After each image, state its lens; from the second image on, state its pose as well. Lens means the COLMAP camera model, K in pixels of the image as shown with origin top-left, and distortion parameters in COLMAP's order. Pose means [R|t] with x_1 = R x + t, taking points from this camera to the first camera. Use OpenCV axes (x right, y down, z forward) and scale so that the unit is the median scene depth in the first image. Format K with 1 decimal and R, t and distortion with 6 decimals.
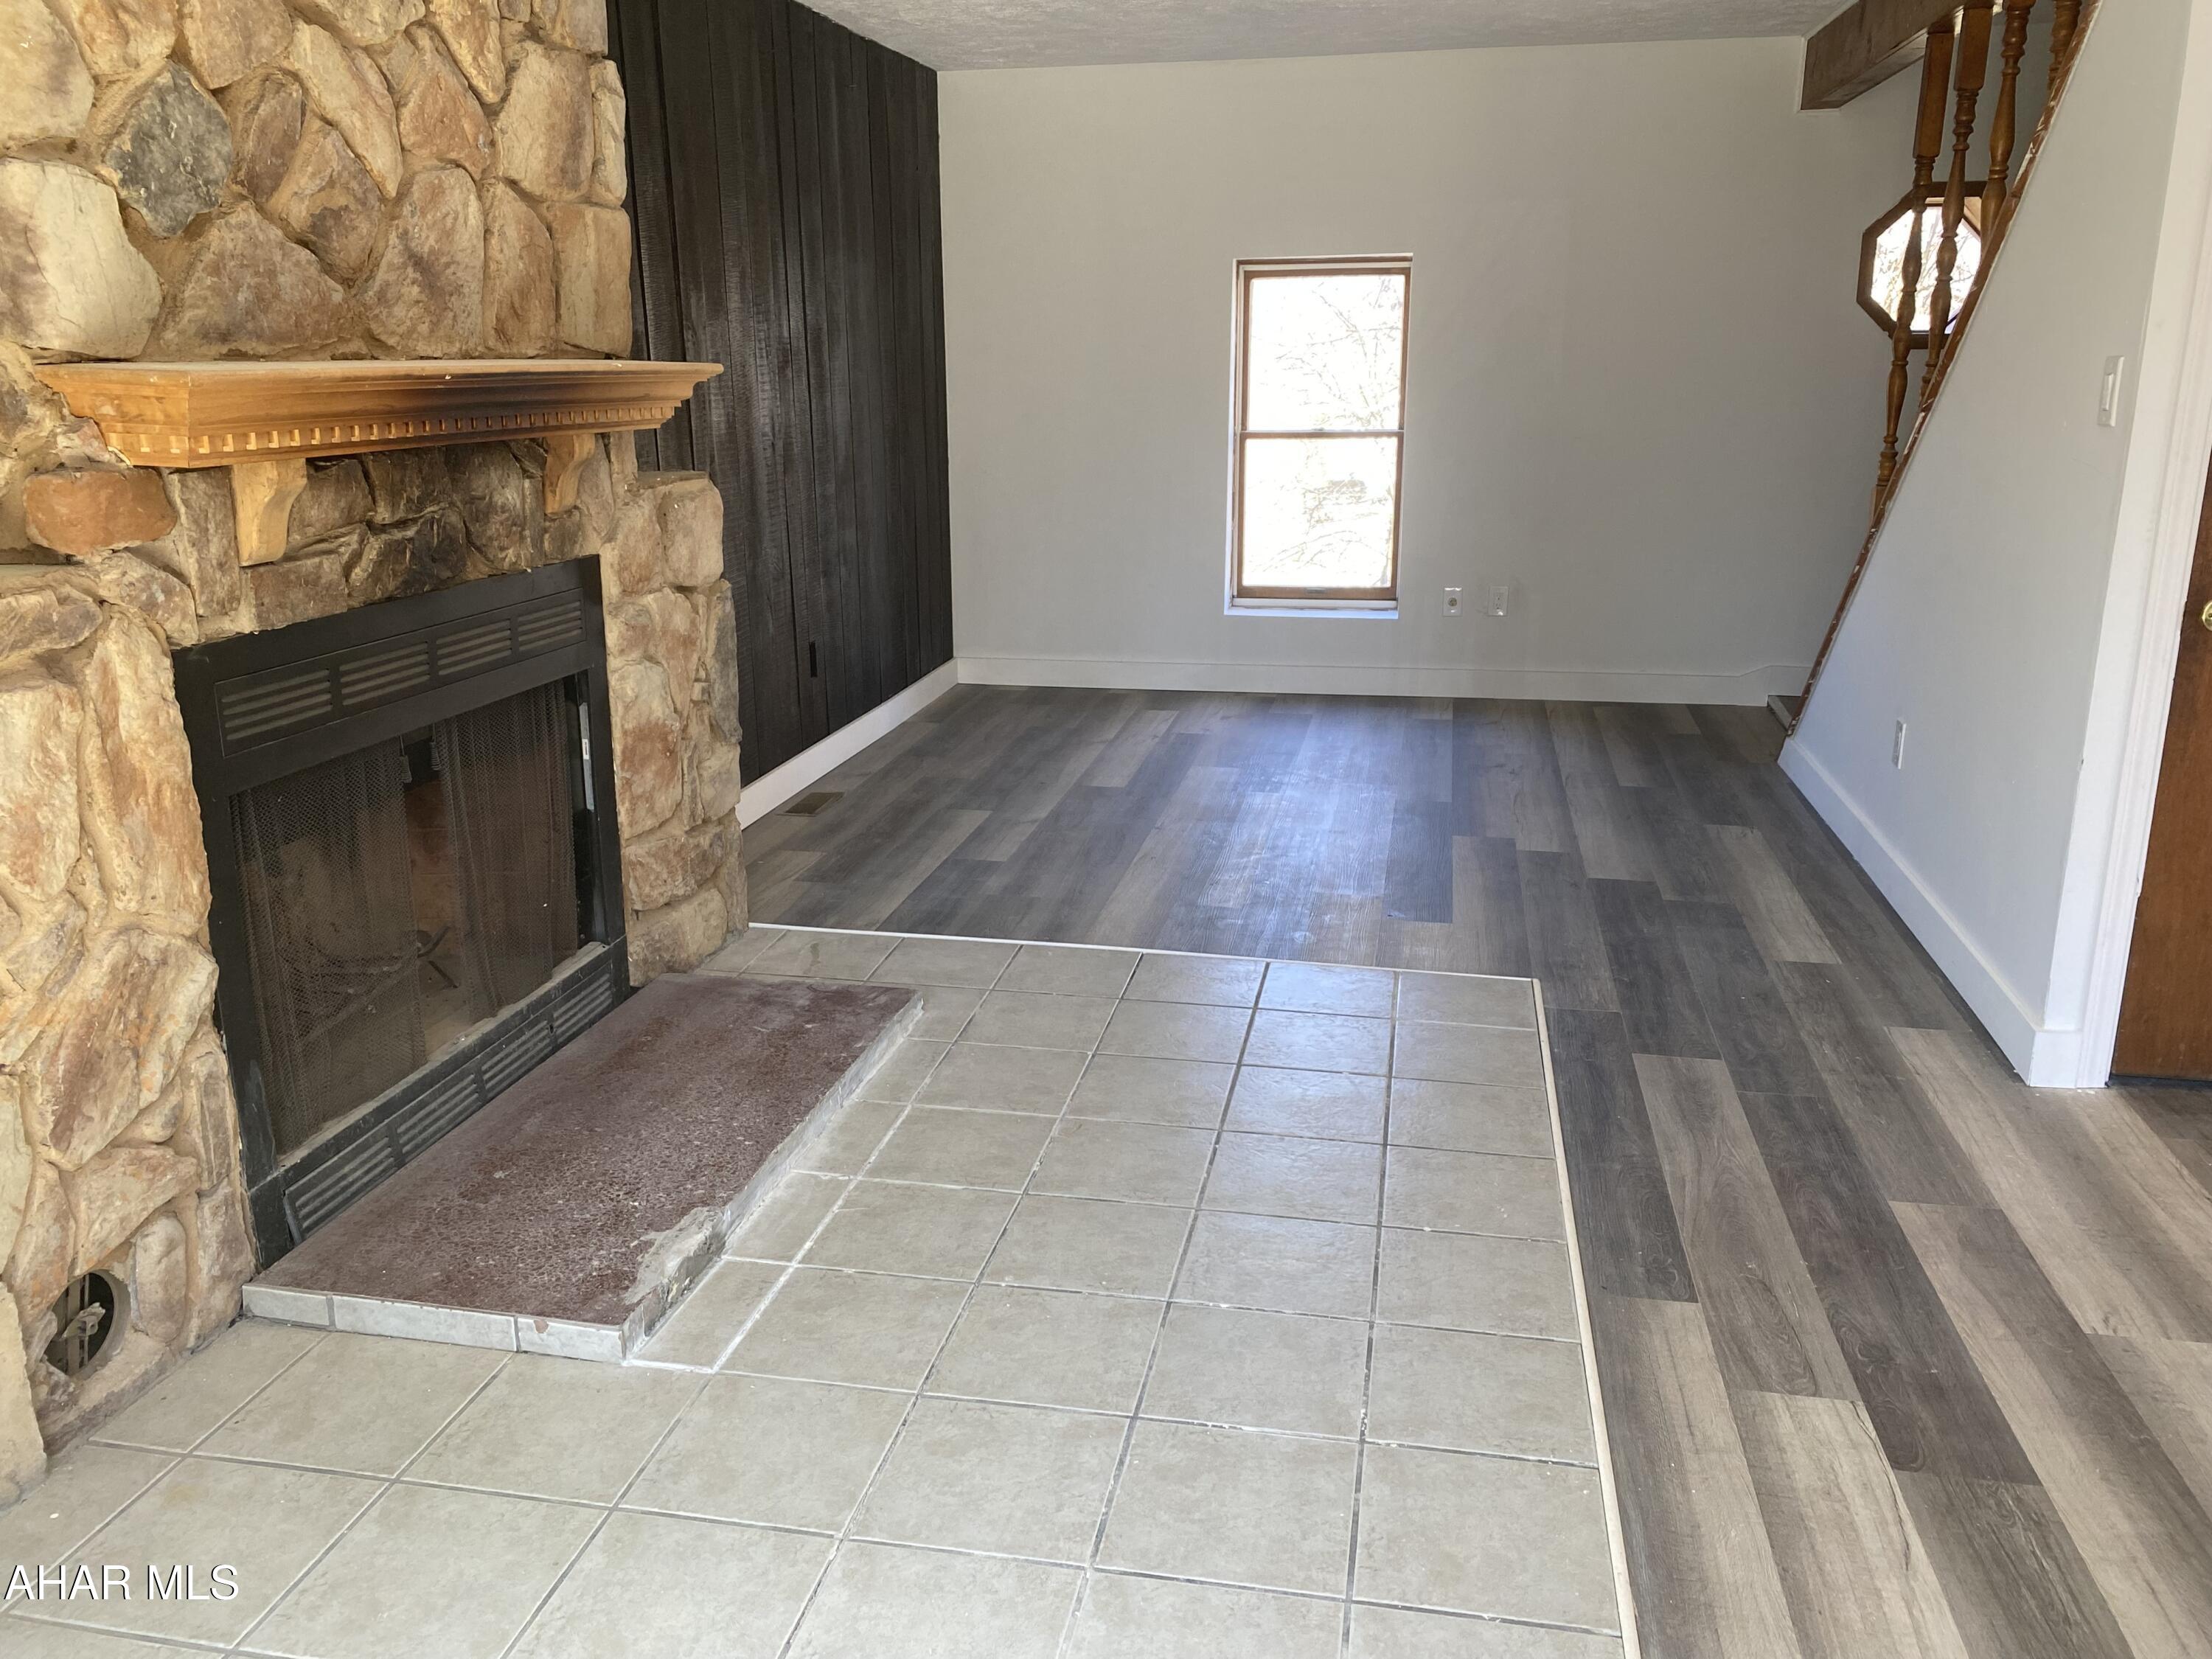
lens RADIAL K [[1679.4, 0, 1111.4], [0, 1679.4, 819.6], [0, 0, 1]] dist [0.044035, -0.050022]
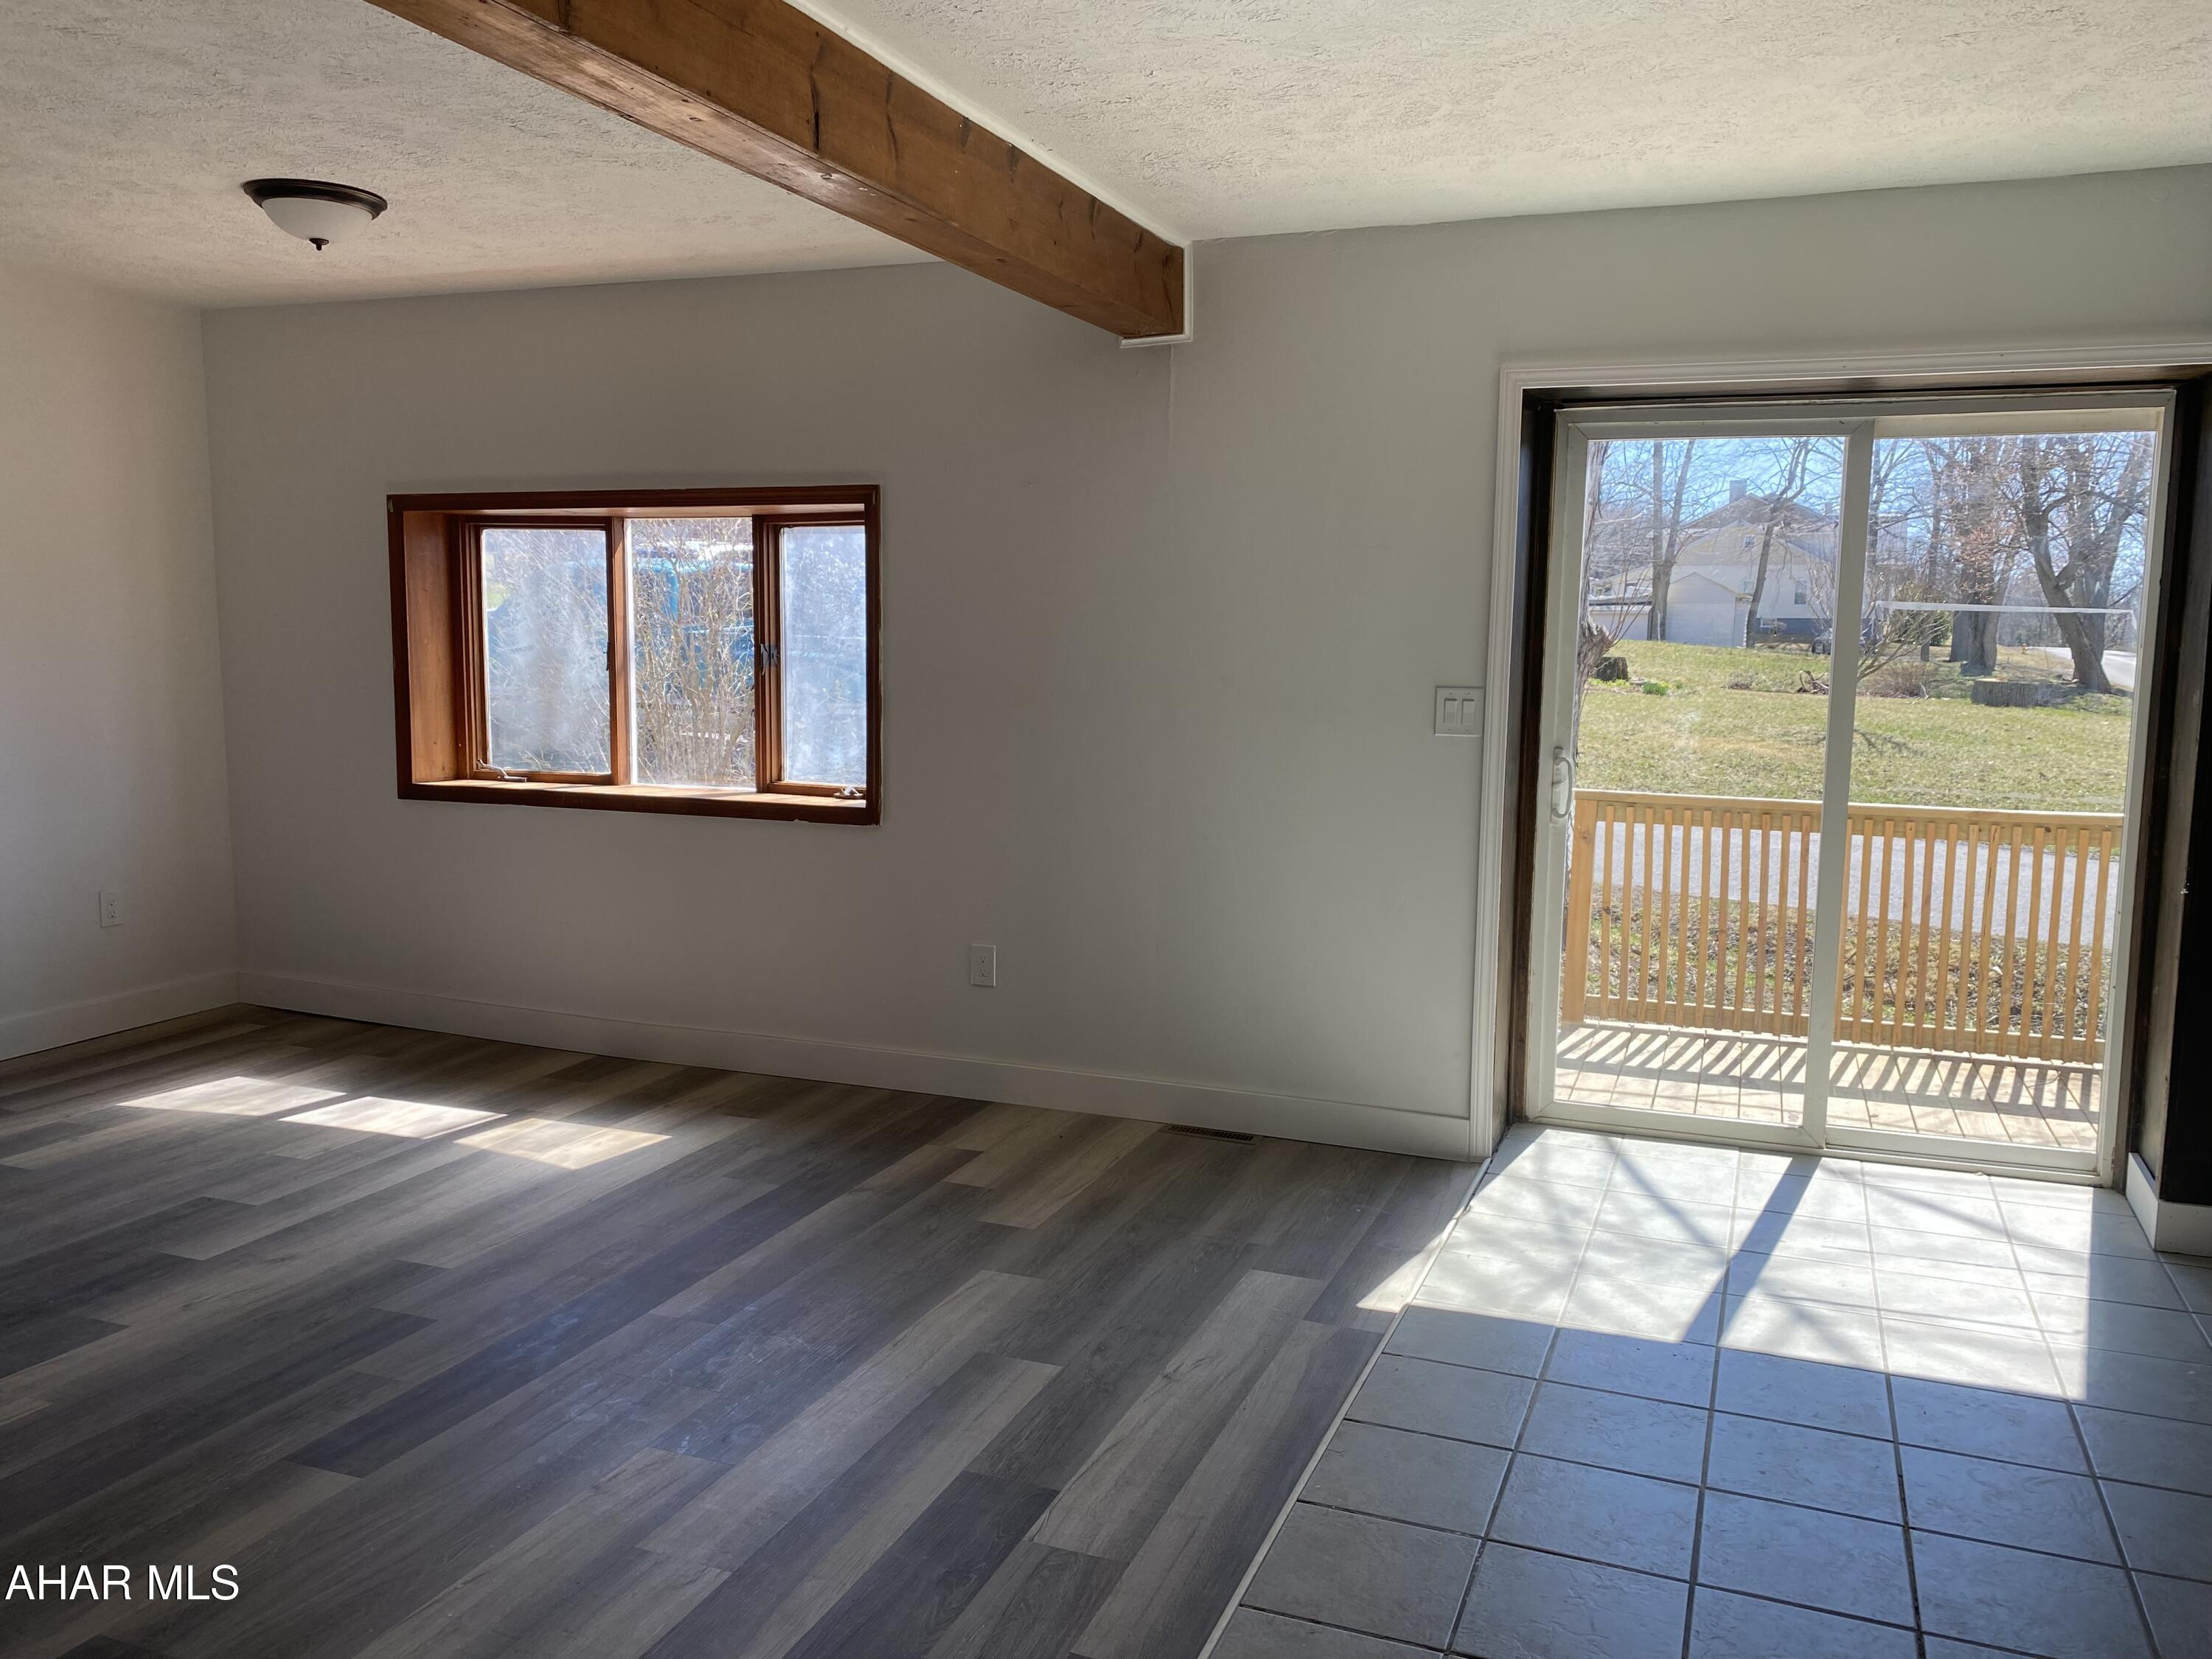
lens RADIAL K [[1702.5, 0, 1106.0], [0, 1702.5, 829.5], [0, 0, 1]] dist [-0.001850, -0.000933]
pose [[-0.982678, -0.026633, 0.183397, 0.170620], [0.042428, 0.931003, 0.362539, -0.445820], [-0.180399, 0.364040, -0.913746, 1.634791]]
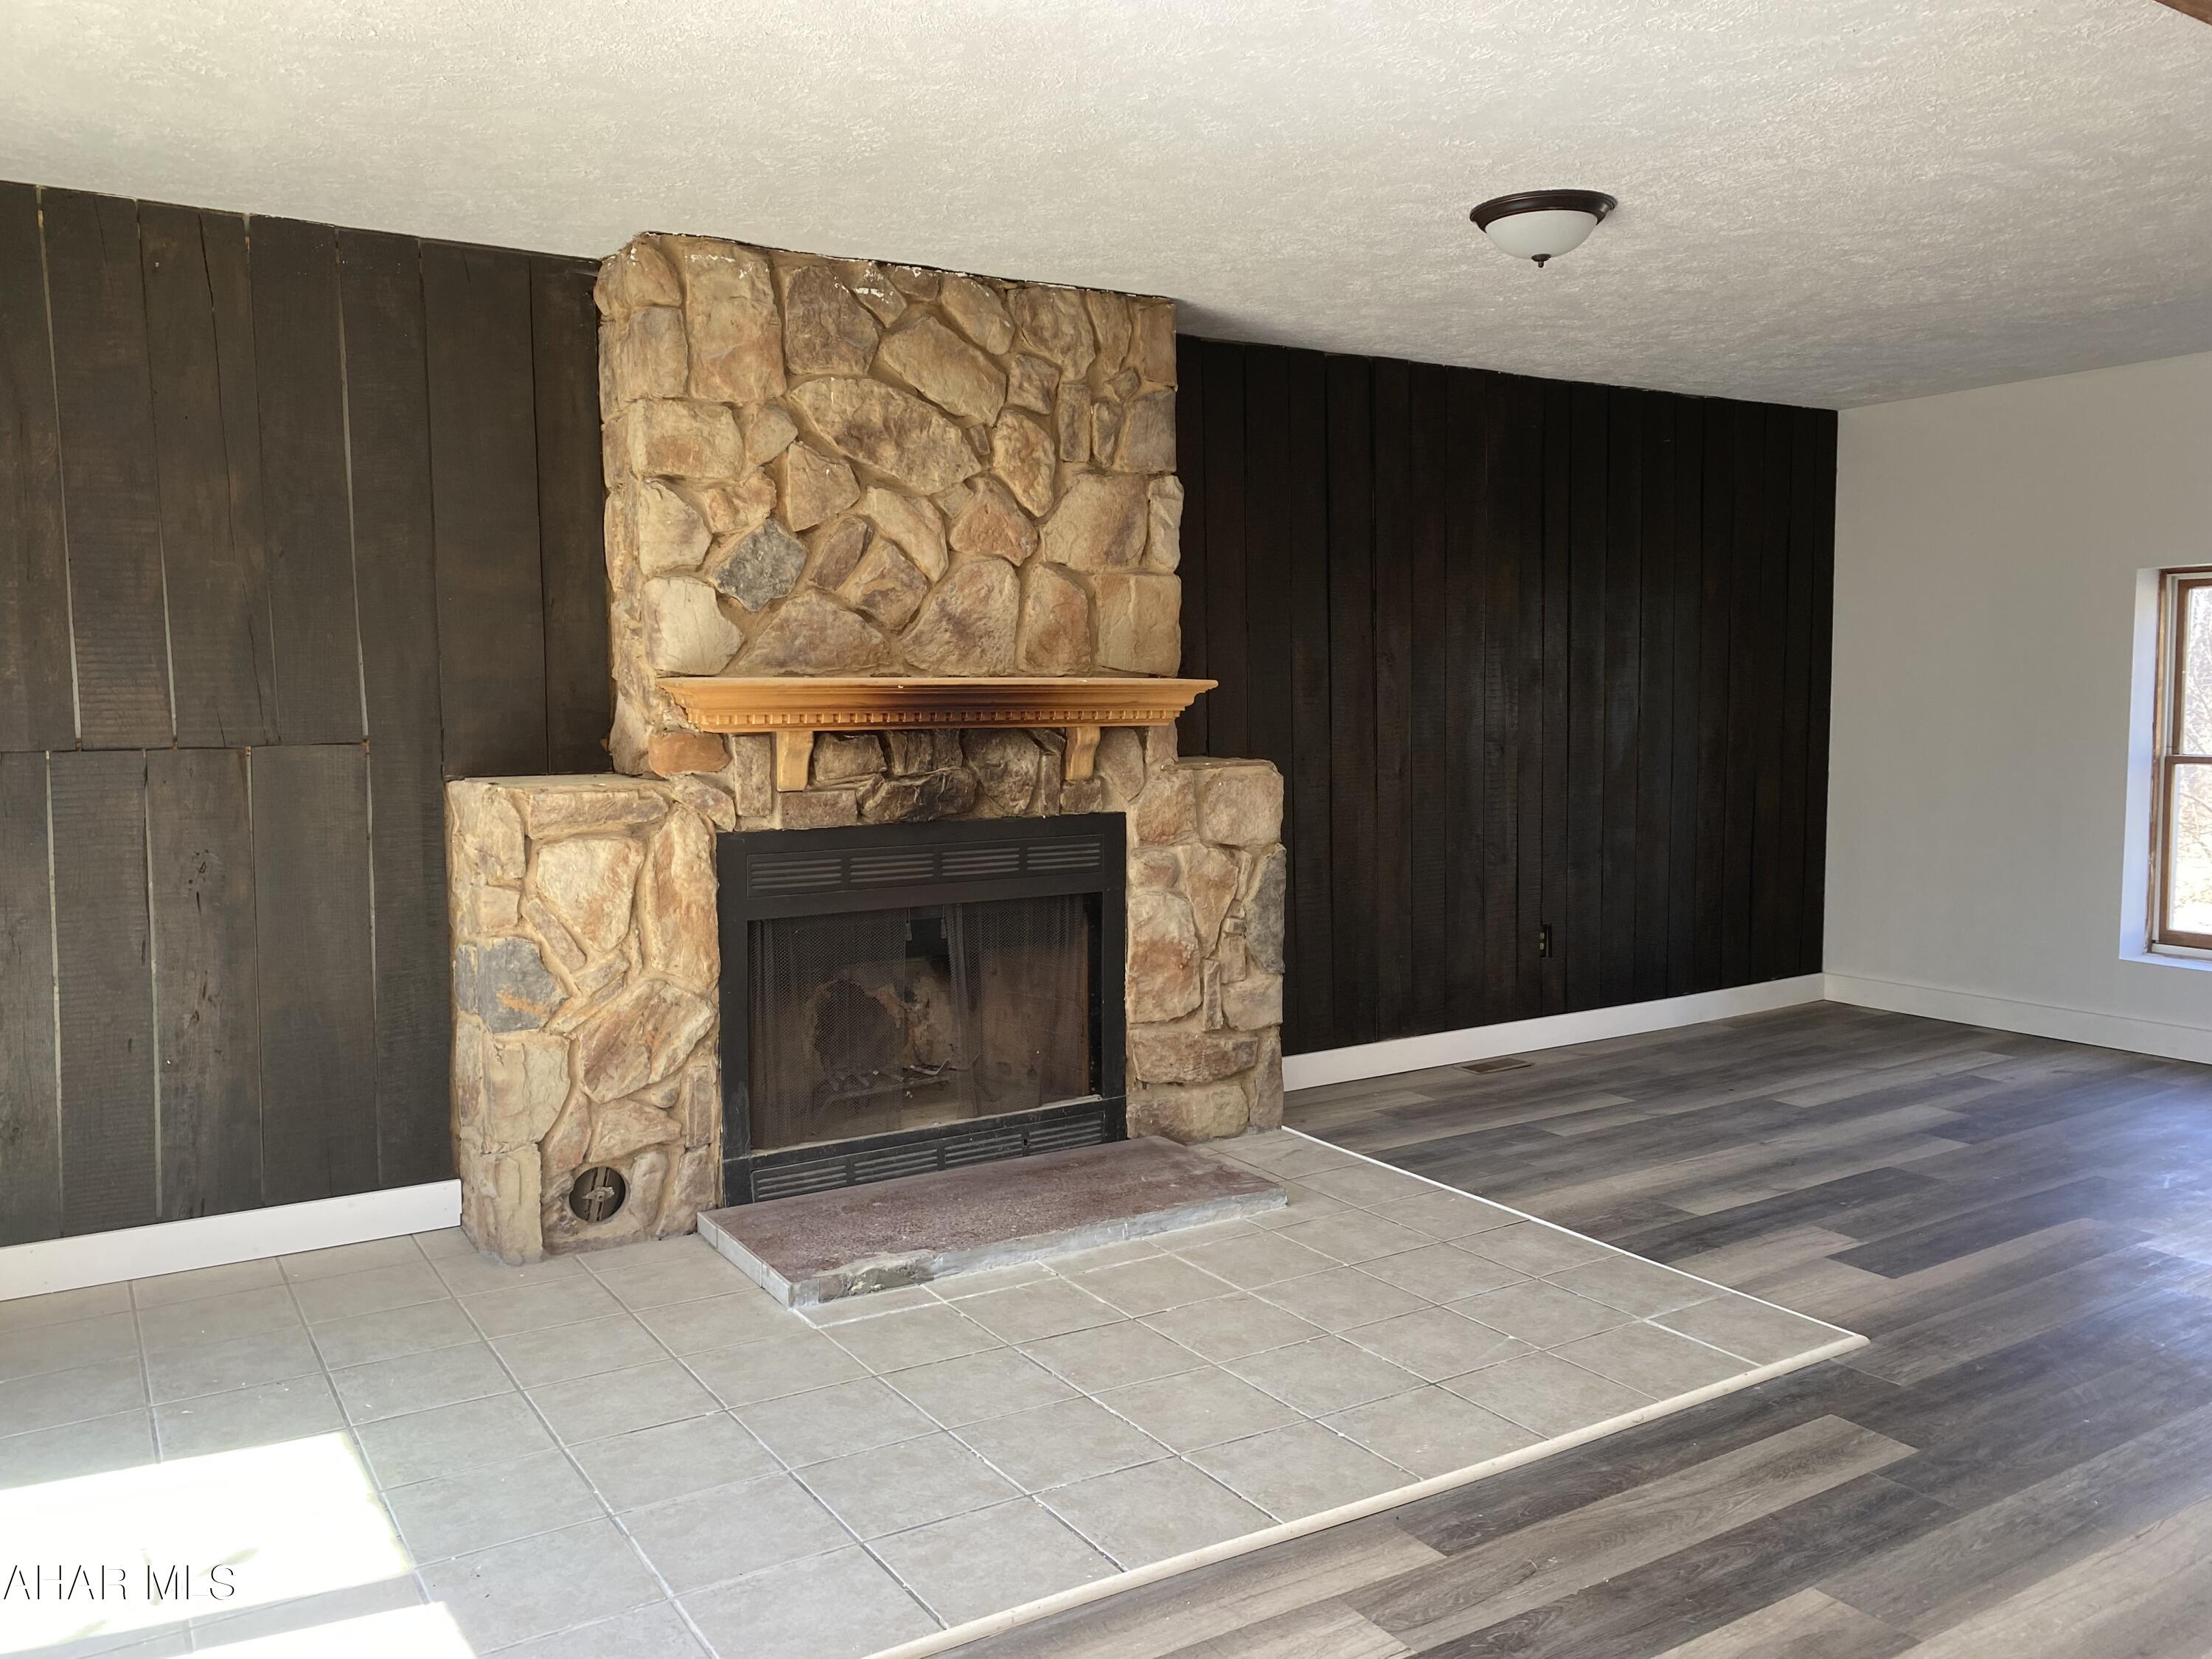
lens RADIAL K [[1682.7, 0, 1099.8], [0, 1682.7, 817.6], [0, 0, 1]] dist [0.128945, -0.294764]
pose [[0.692226, 0.059552, -0.719219, 0.904754], [-0.191129, 0.976132, -0.103132, -0.007020], [0.695911, 0.208854, 0.687086, 0.040993]]
